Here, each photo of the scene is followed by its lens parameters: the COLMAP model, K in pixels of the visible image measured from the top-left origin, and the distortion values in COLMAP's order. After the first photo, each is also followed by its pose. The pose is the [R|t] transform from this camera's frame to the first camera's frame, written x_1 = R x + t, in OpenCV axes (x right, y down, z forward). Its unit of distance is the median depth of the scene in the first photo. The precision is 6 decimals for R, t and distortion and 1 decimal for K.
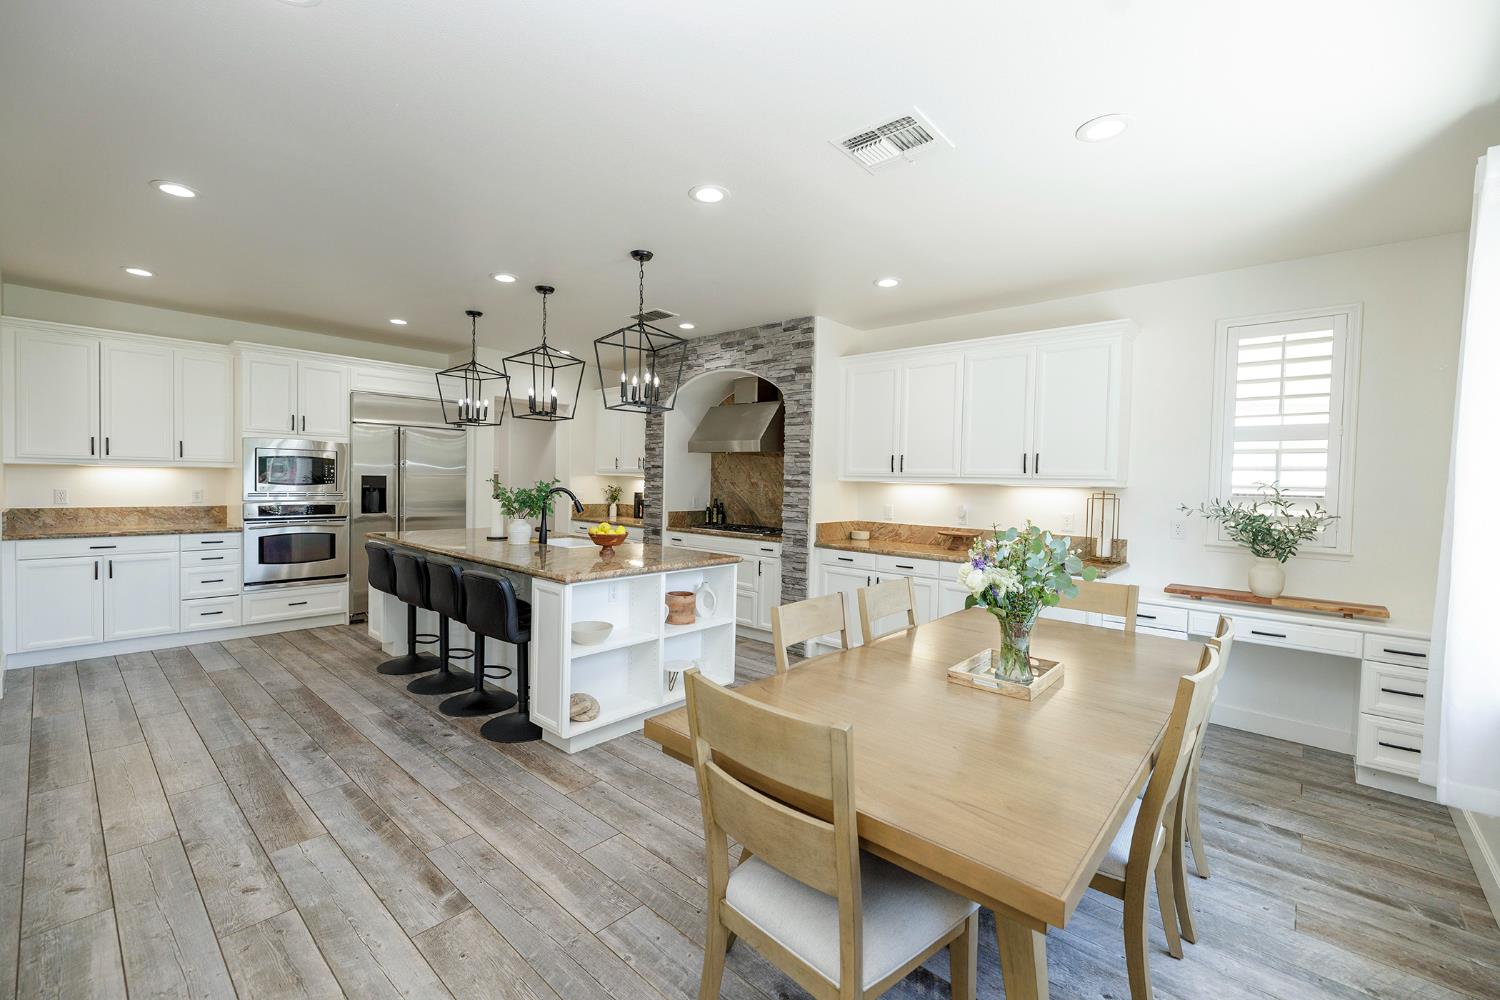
lens RADIAL K [[628.6, 0, 737.7], [0, 628.6, 499.4], [0, 0, 1]] dist [0.001927, -0.000442]
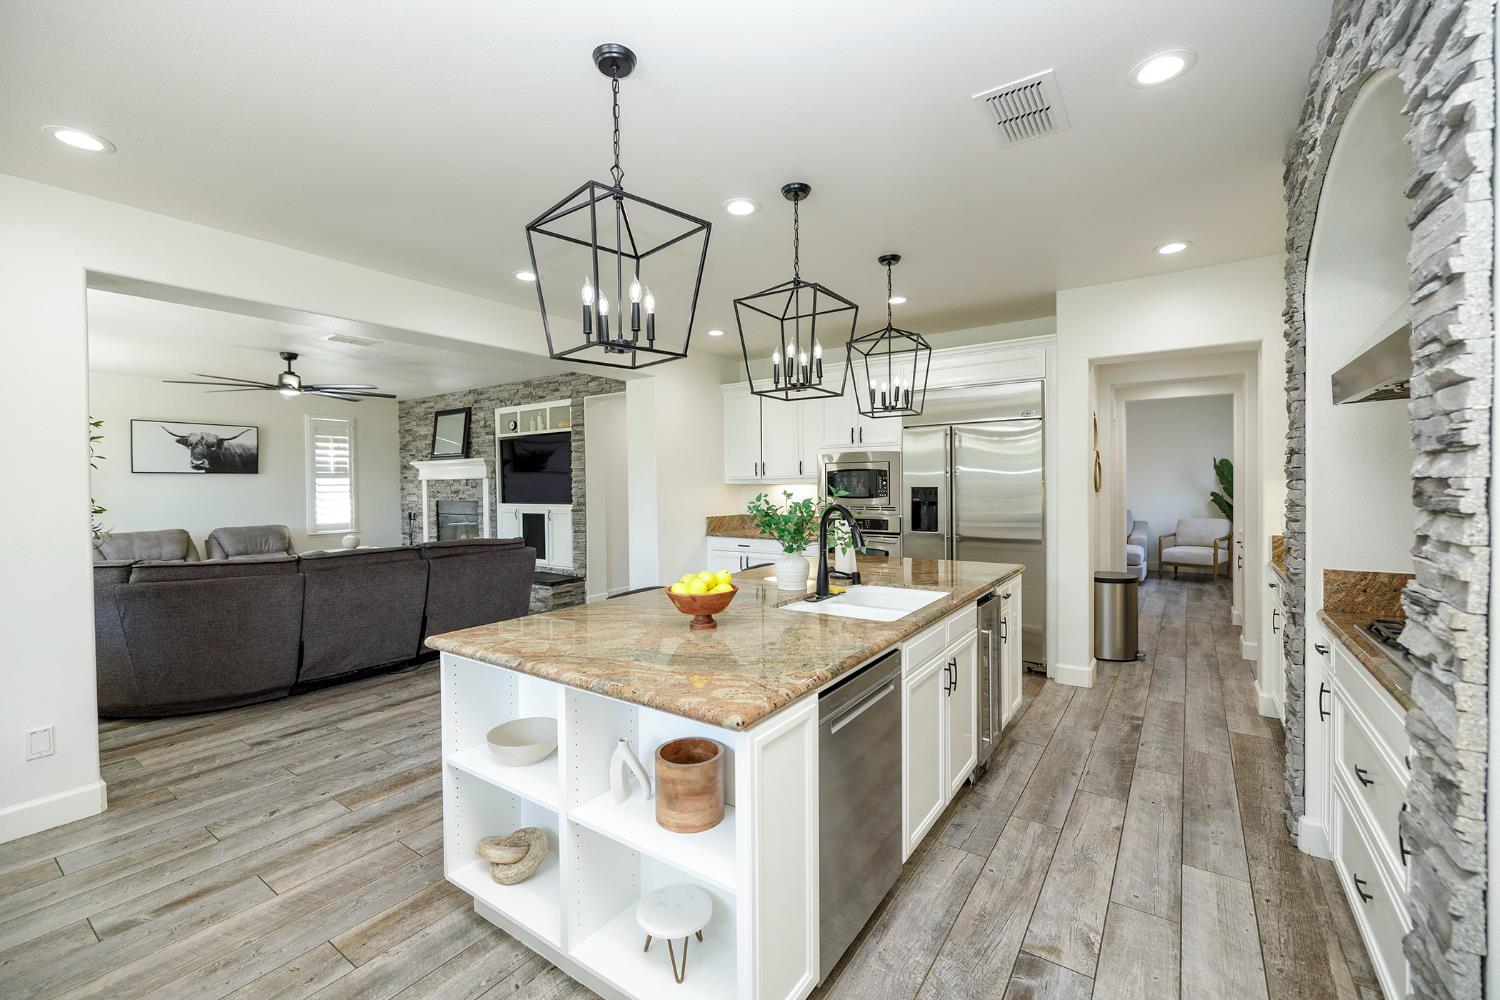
lens RADIAL K [[628.6, 0, 743.2], [0, 628.6, 492.1], [0, 0, 1]] dist [0.001927, -0.000442]
pose [[0.120573, -0.008146, -0.992671, 0.330853], [-0.018945, 0.999765, -0.010505, -0.024507], [0.992524, 0.020073, 0.120390, 0.926374]]
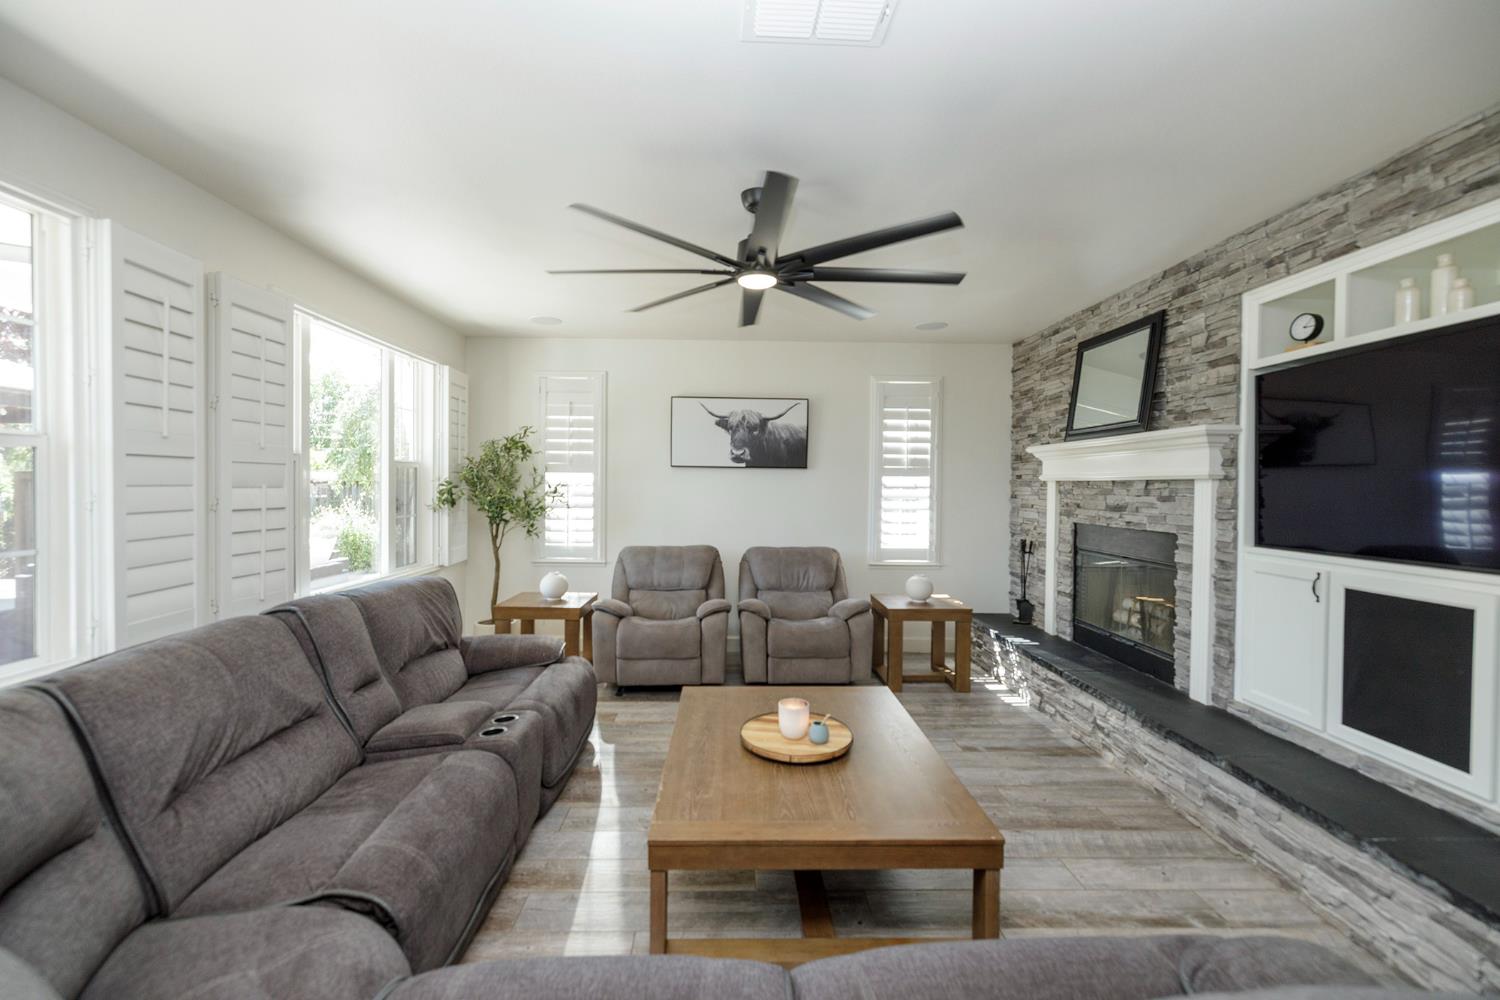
lens RADIAL K [[628.6, 0, 742.7], [0, 628.6, 496.6], [0, 0, 1]] dist [0.001927, -0.000442]
pose [[-0.725314, -0.015042, -0.688254, -0.794415], [-0.048147, 0.998422, 0.028919, -0.046862], [0.686733, 0.054113, -0.724893, 0.527463]]
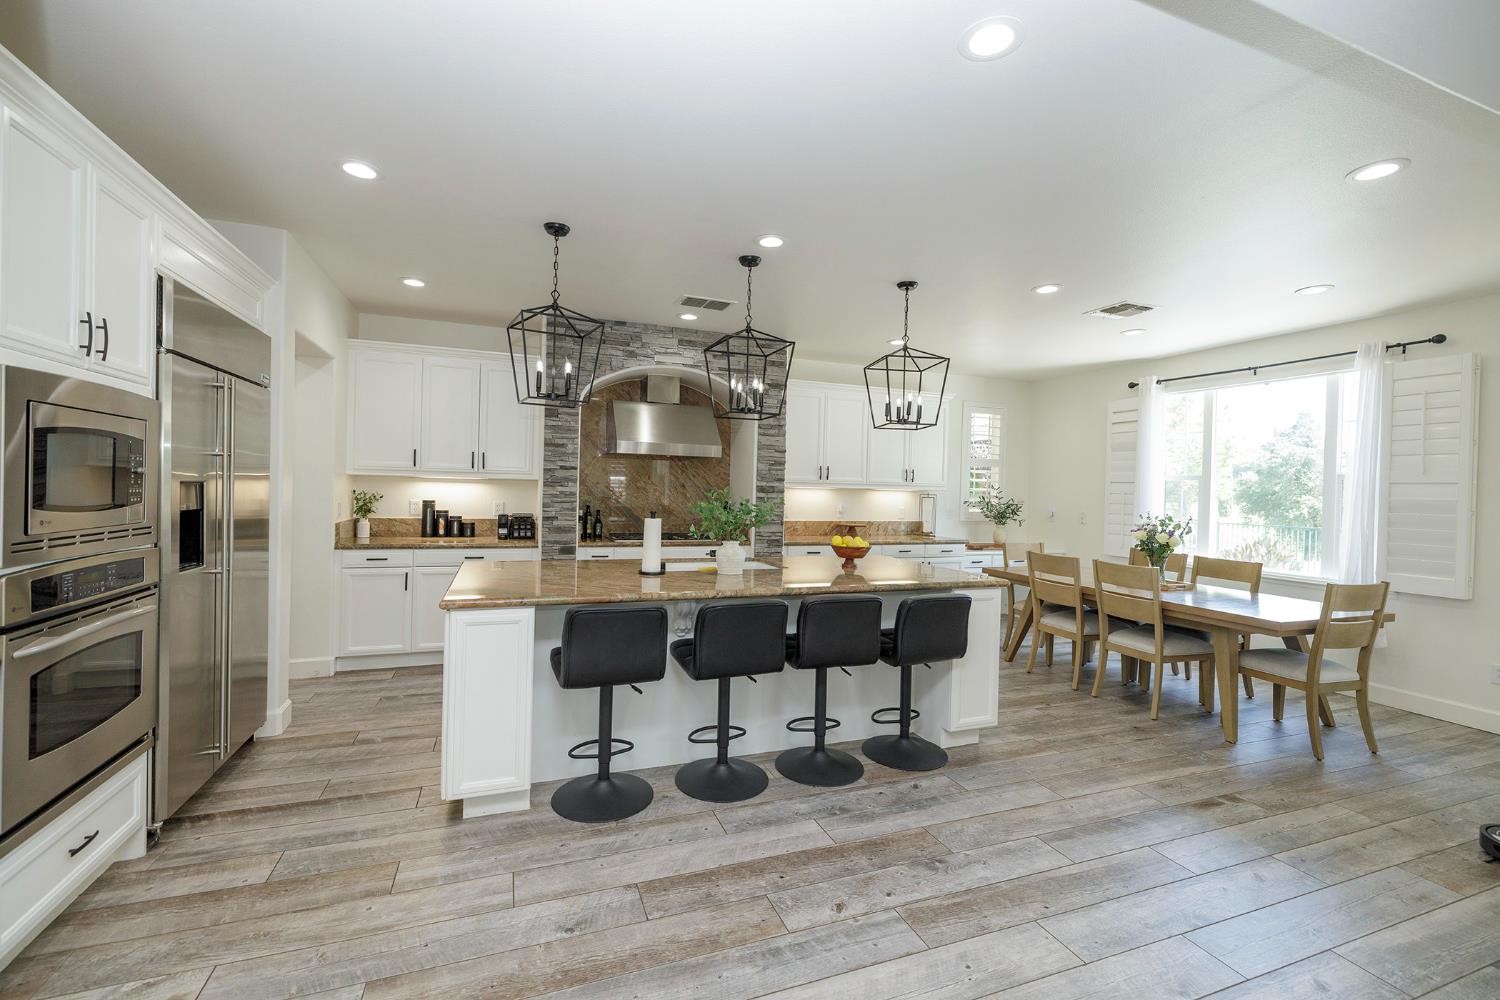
lens RADIAL K [[628.6, 0, 744.2], [0, 628.6, 494.8], [0, 0, 1]] dist [0.001927, -0.000442]
pose [[0.457658, -0.020435, 0.888893, -1.112042], [0.013609, 0.999780, 0.015977, -0.042257], [-0.889024, 0.004785, 0.457836, 0.667176]]
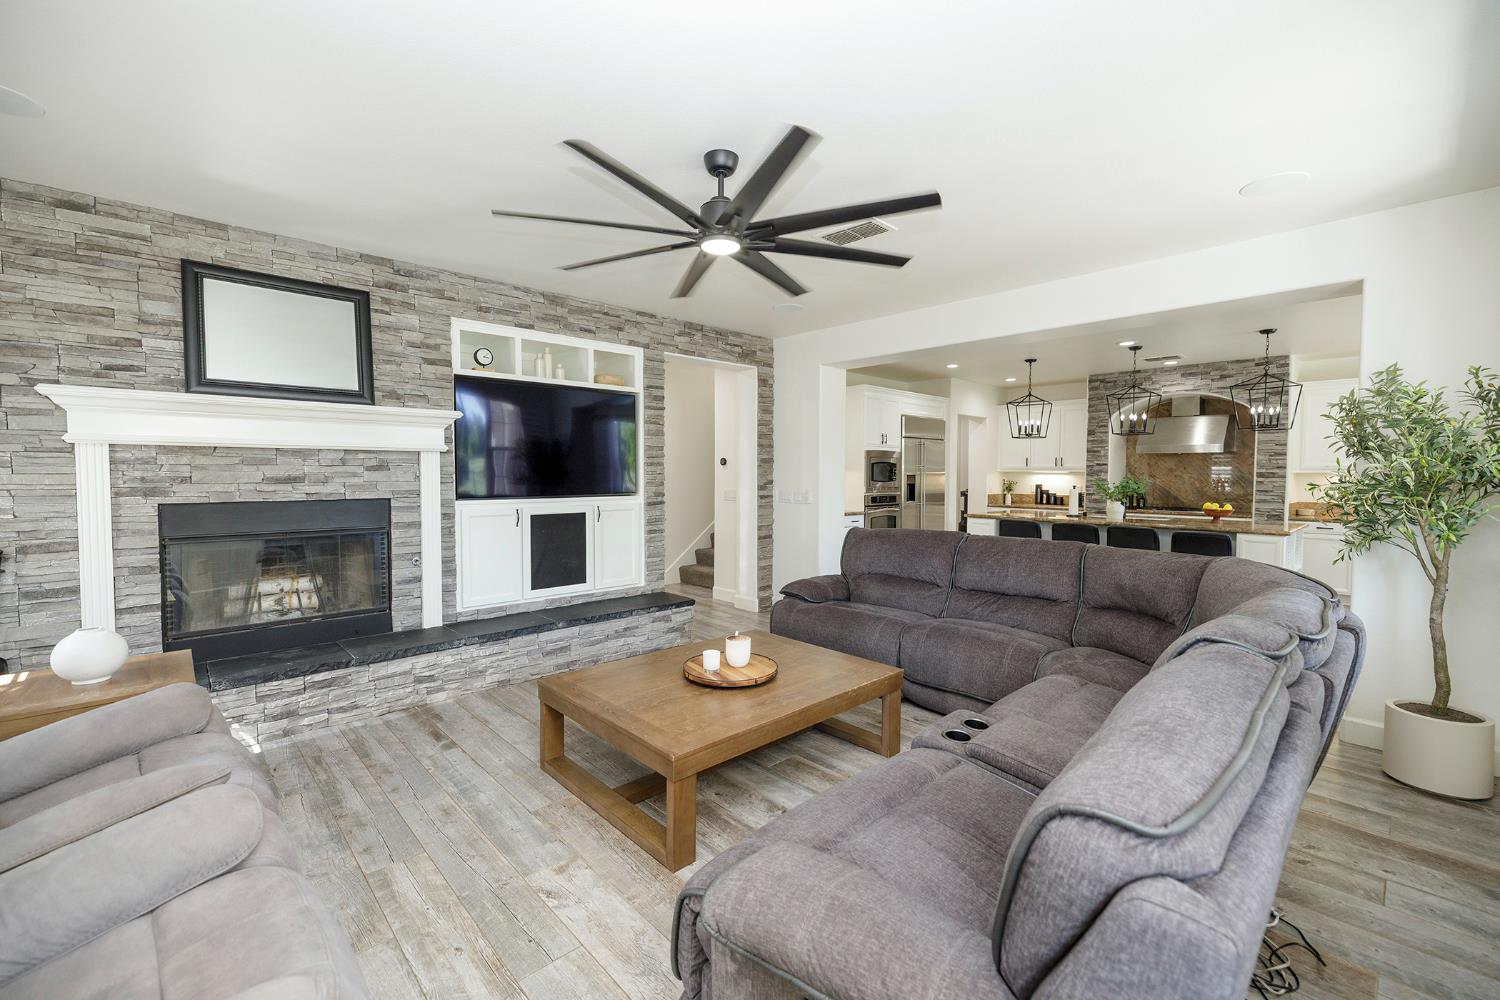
lens RADIAL K [[628.6, 0, 743.8], [0, 628.6, 497.8], [0, 0, 1]] dist [0.001927, -0.000442]
pose [[0.996530, -0.013972, -0.082048, -1.181348], [0.014489, 0.999879, 0.005710, 0.000400], [0.081958, -0.006879, 0.996612, -0.599362]]
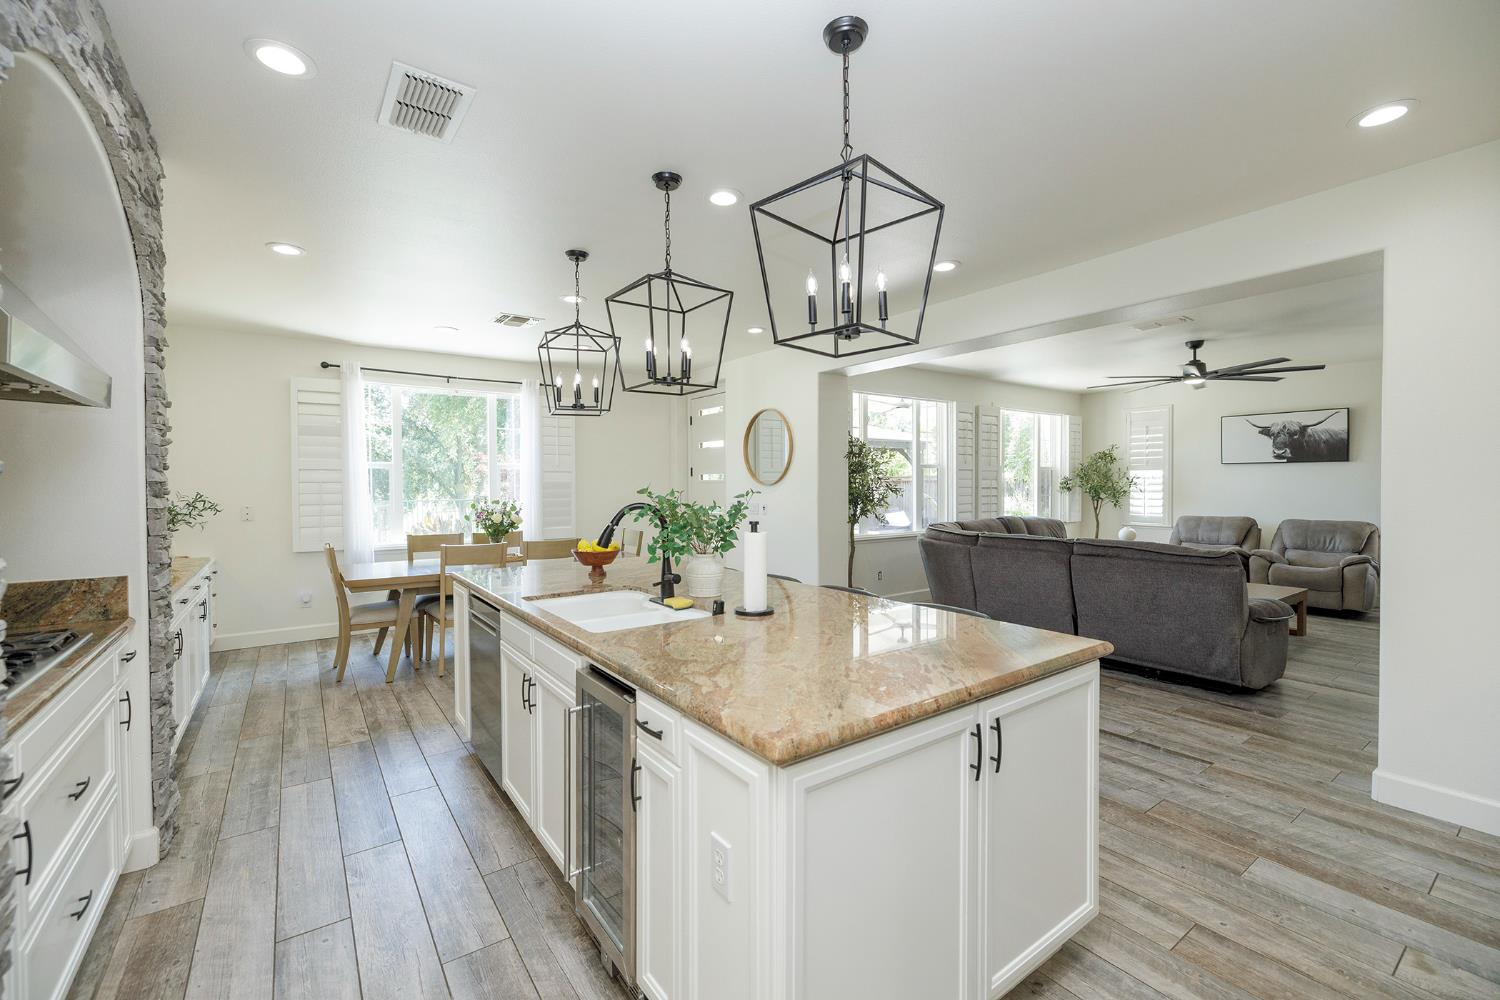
lens RADIAL K [[628.6, 0, 739.4], [0, 628.6, 495.4], [0, 0, 1]] dist [0.001927, -0.000442]
pose [[-0.977166, -0.019214, 0.211607, -0.544914], [-0.007549, 0.998414, 0.055796, -0.064570], [-0.212343, 0.052925, -0.975761, 1.693963]]
